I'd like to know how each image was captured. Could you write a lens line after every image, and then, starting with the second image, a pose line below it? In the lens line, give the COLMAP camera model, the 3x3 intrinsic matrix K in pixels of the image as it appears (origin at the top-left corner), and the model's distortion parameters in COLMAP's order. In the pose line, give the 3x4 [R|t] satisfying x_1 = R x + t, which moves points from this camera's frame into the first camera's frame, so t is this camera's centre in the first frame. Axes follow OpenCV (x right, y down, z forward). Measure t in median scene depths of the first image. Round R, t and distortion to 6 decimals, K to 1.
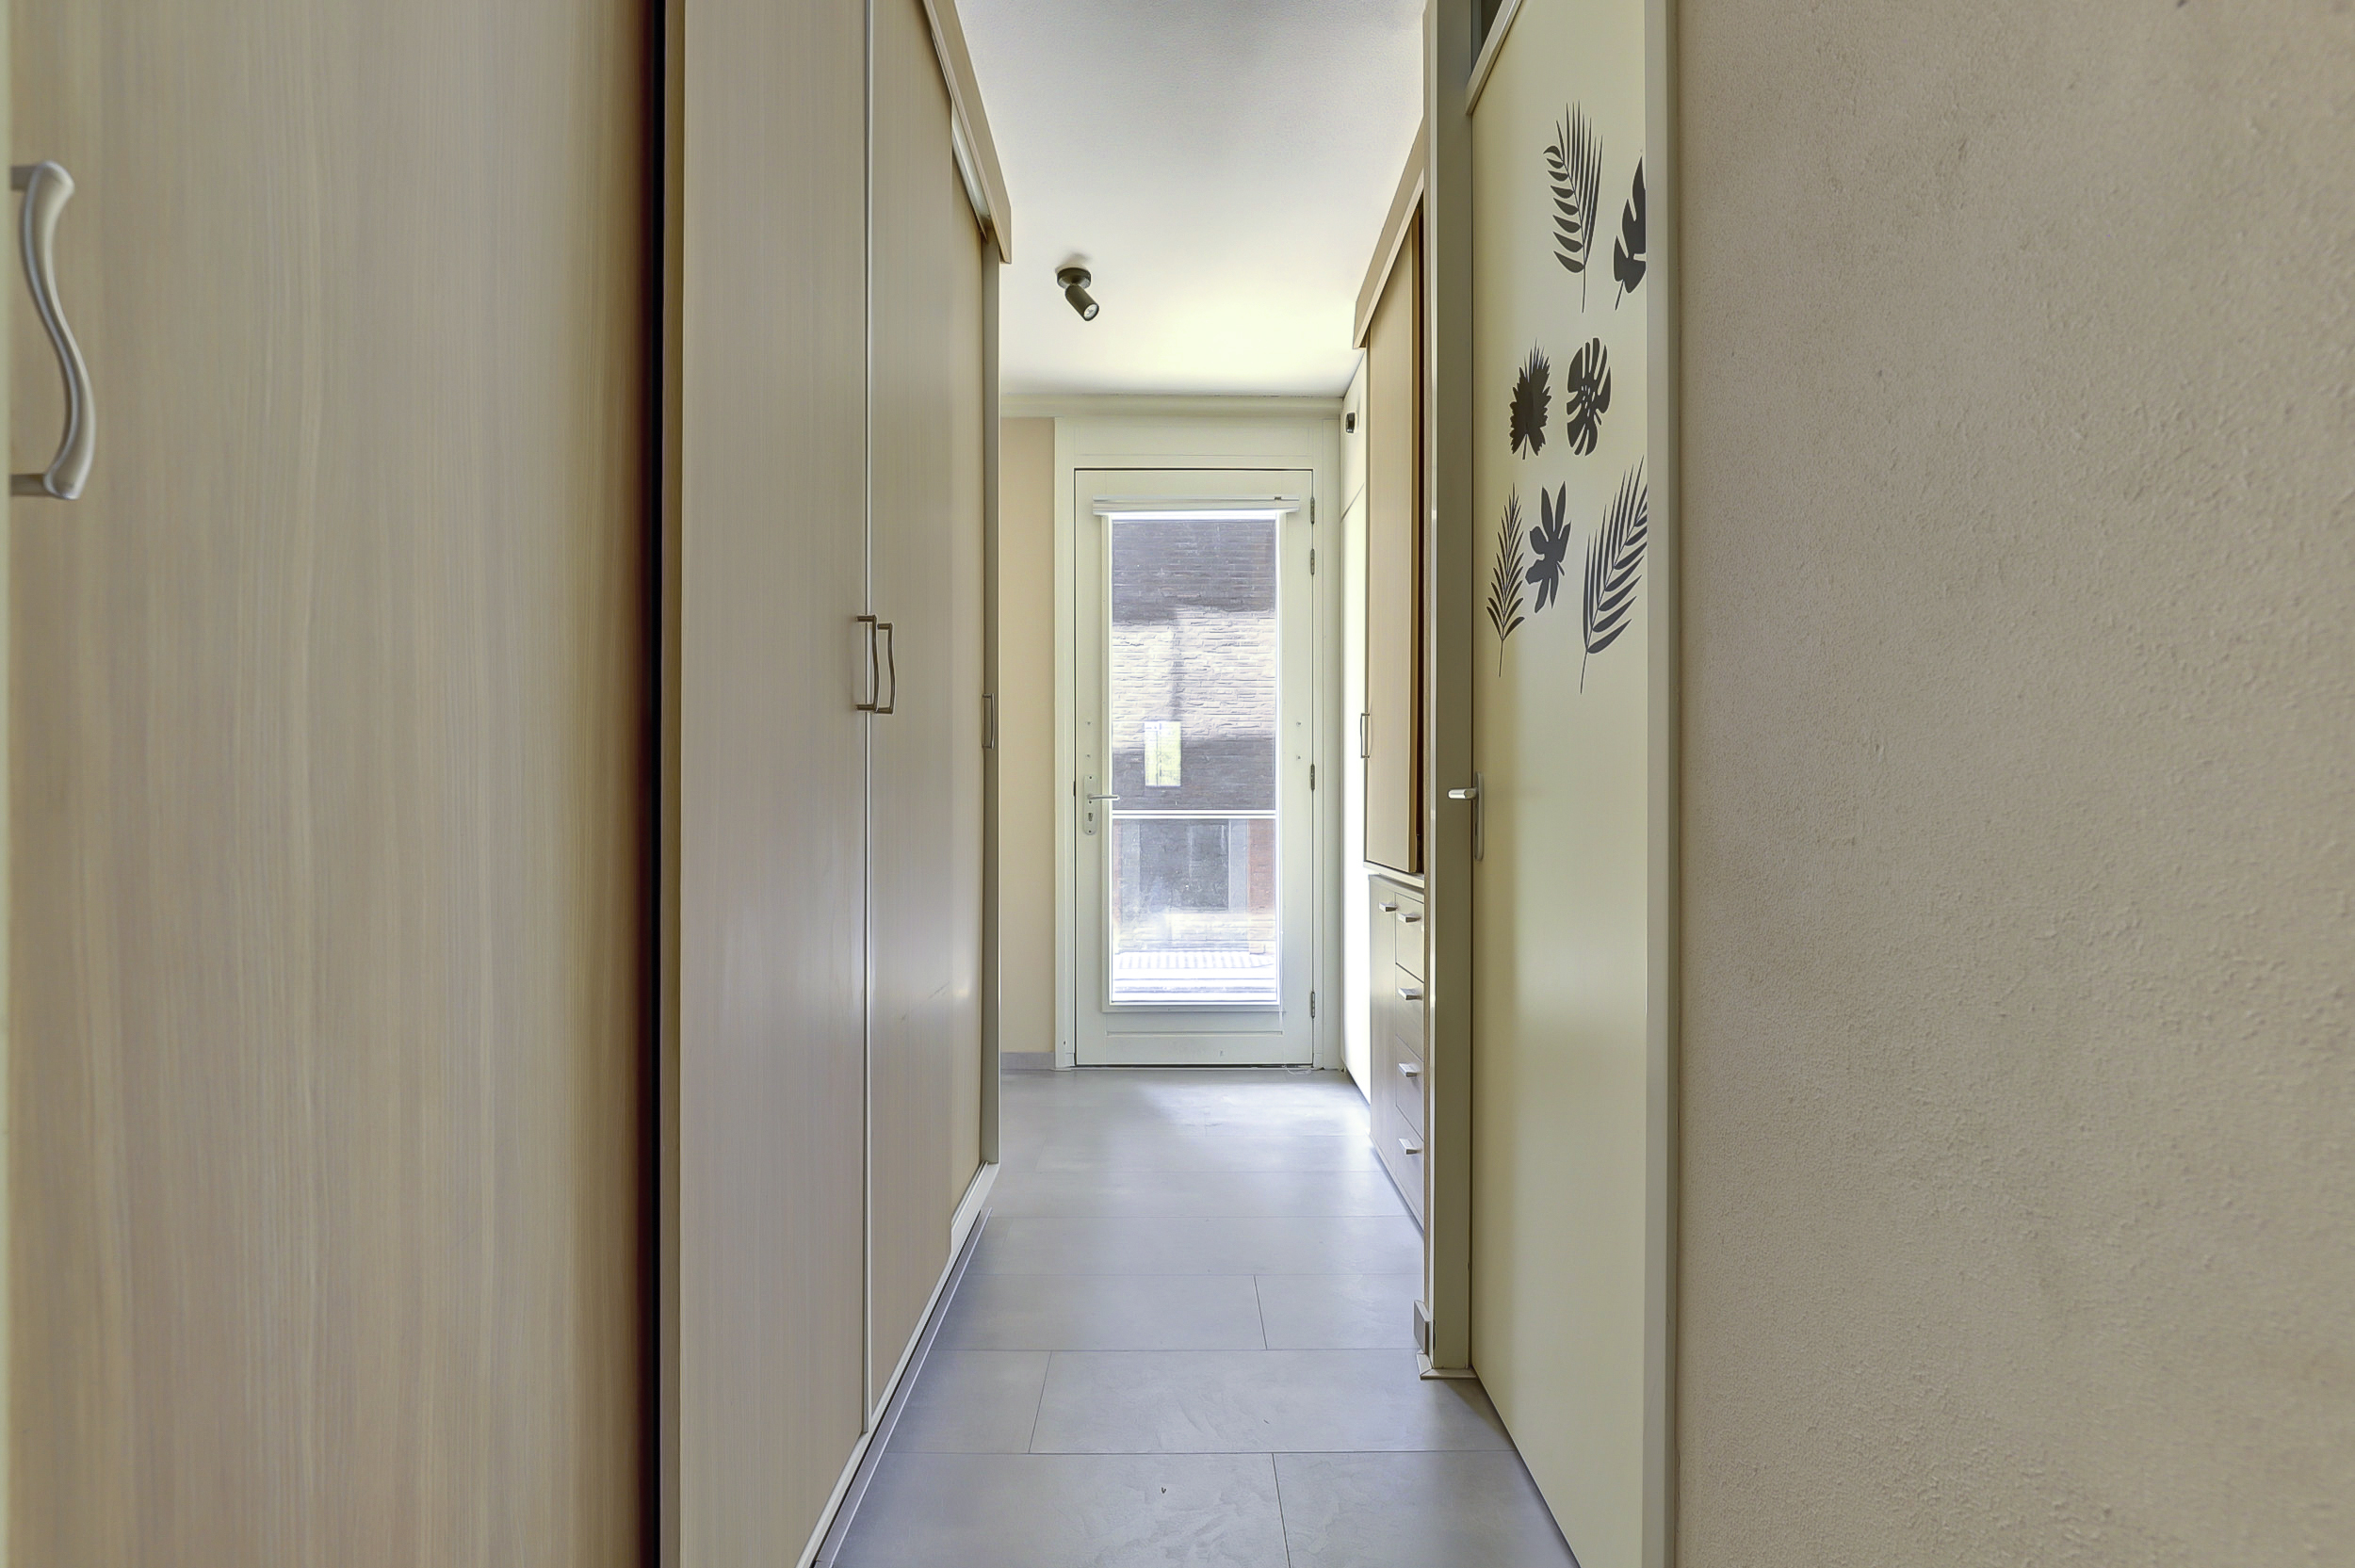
lens RADIAL K [[1078.0, 0, 1169.6], [0, 1078.0, 800.3], [0, 0, 1]] dist [-0.014560, 0.003768]
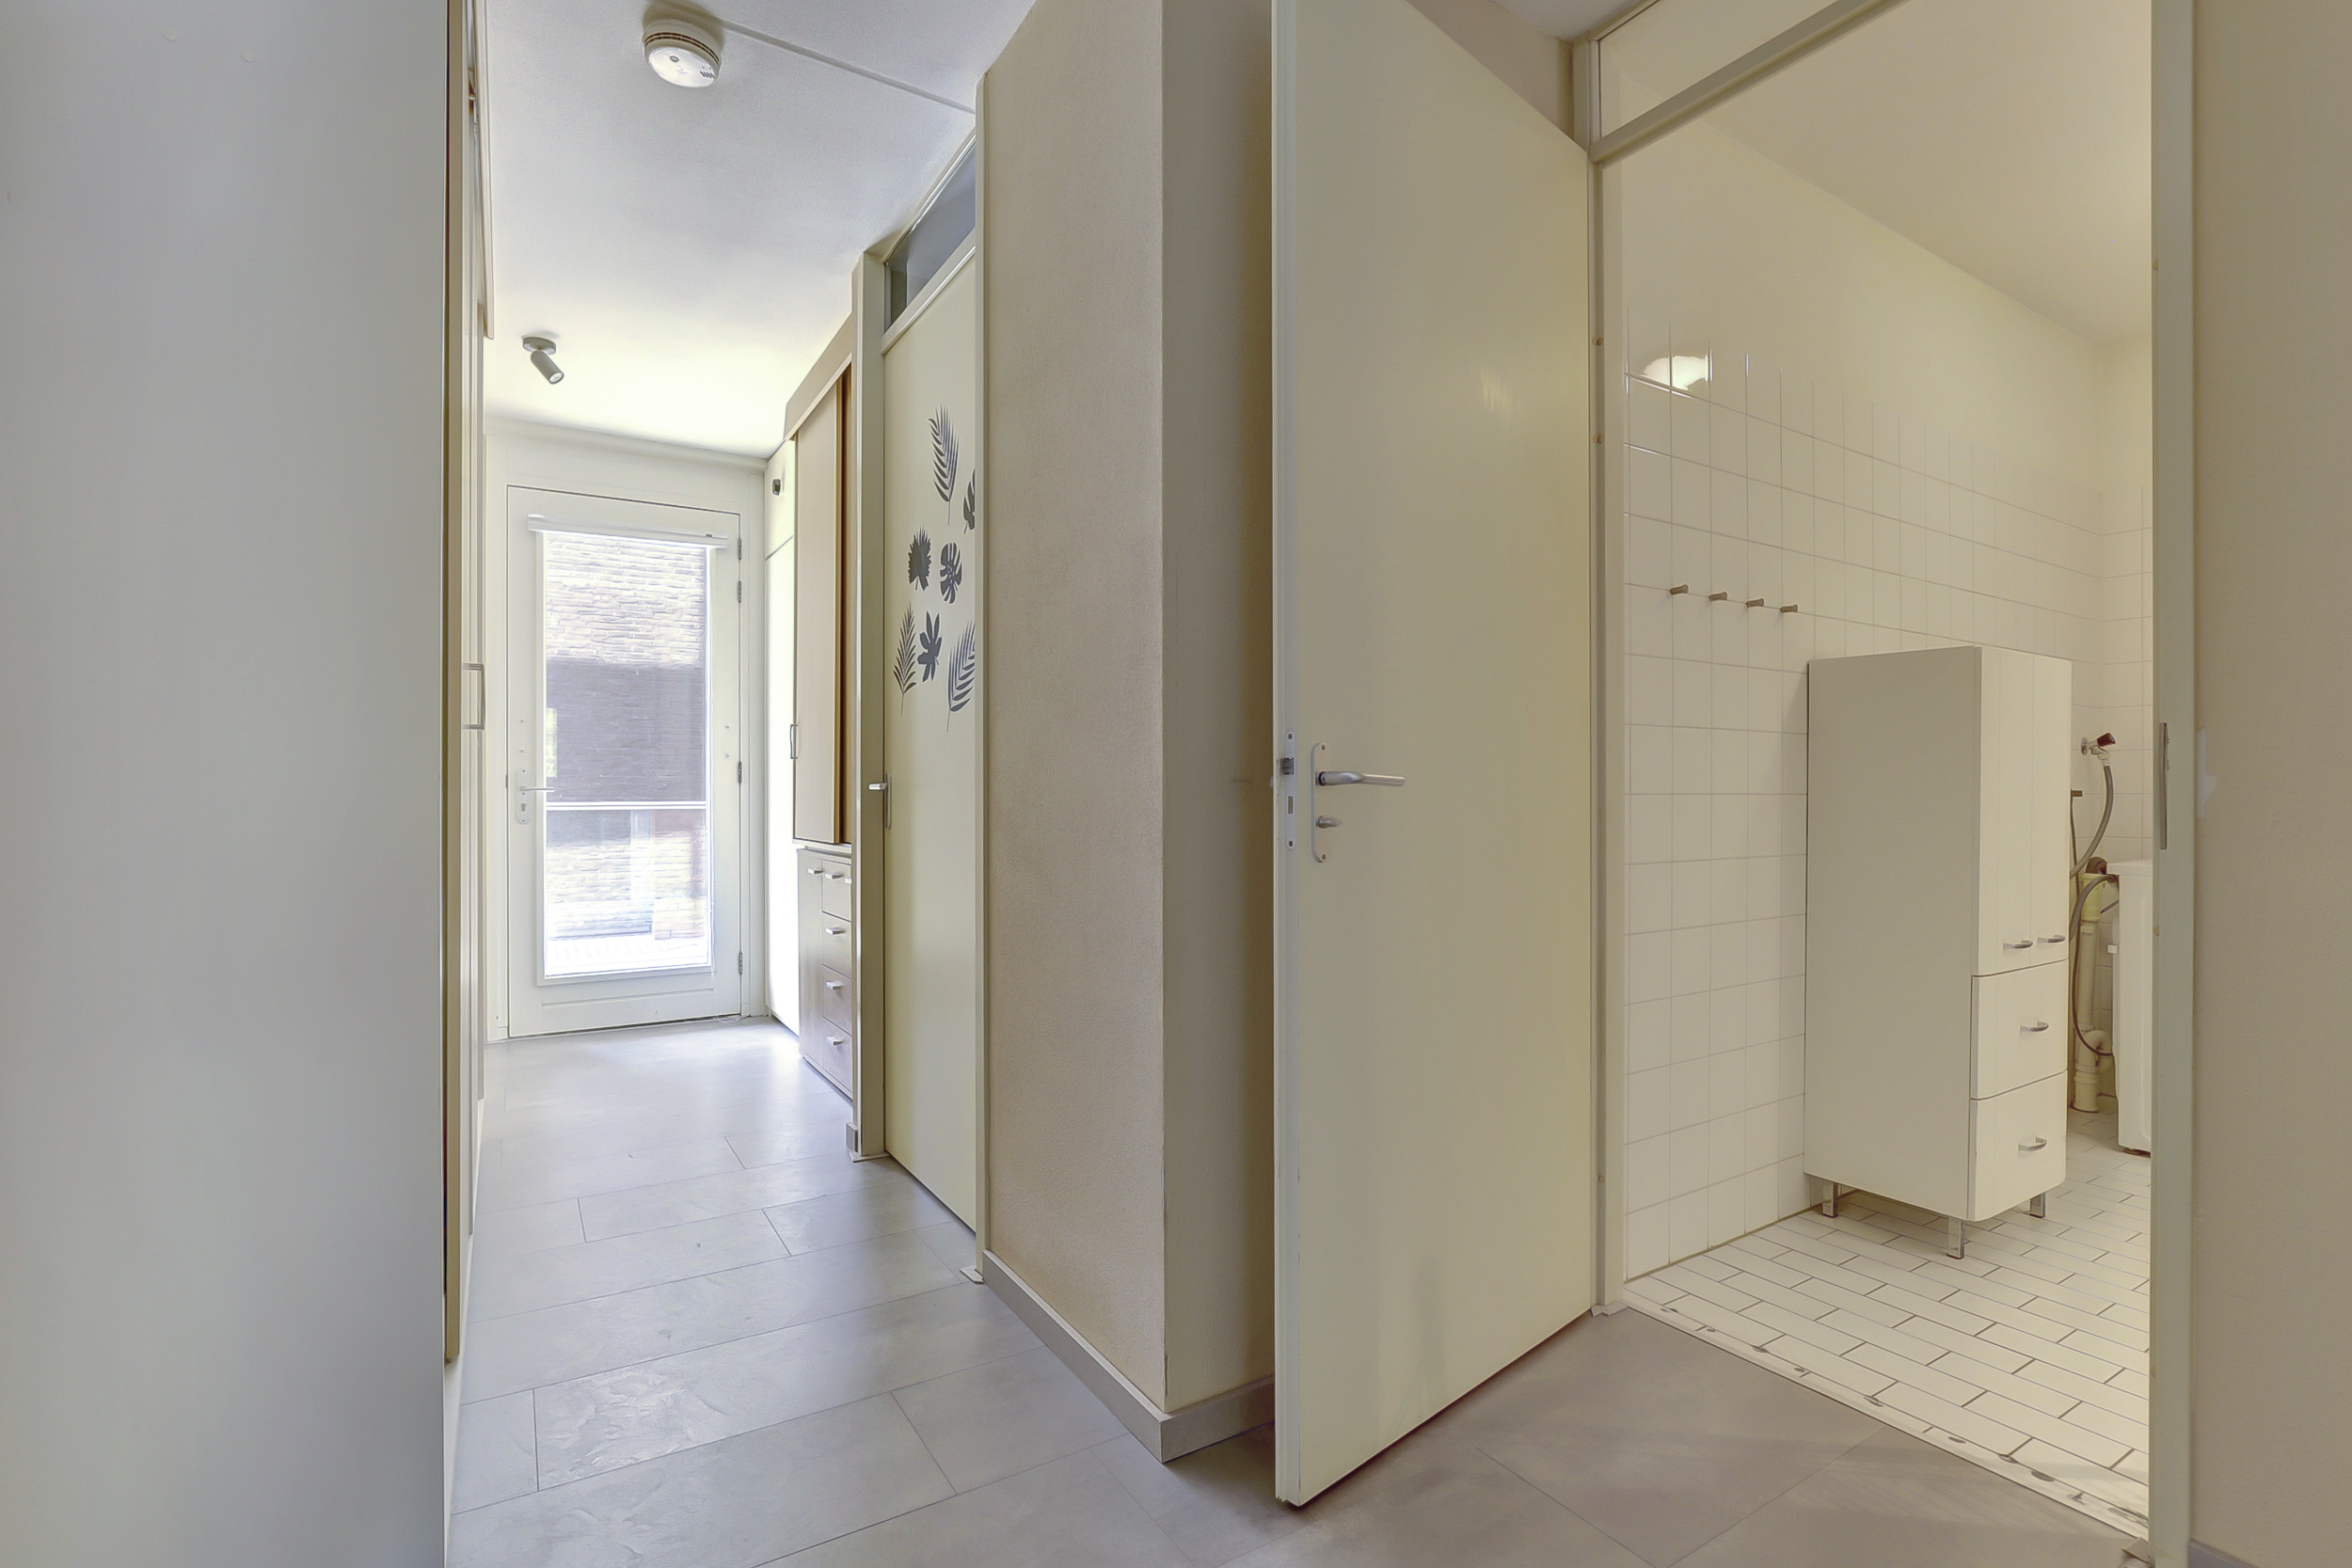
lens RADIAL K [[1076.7, 0, 1176.6], [0, 1076.7, 794.9], [0, 0, 1]] dist [-0.014560, 0.003768]
pose [[0.846490, -0.002516, 0.532399, -0.172463], [0.001485, 0.999996, 0.002364, 0.002223], [-0.532403, -0.001210, 0.846490, -0.498542]]
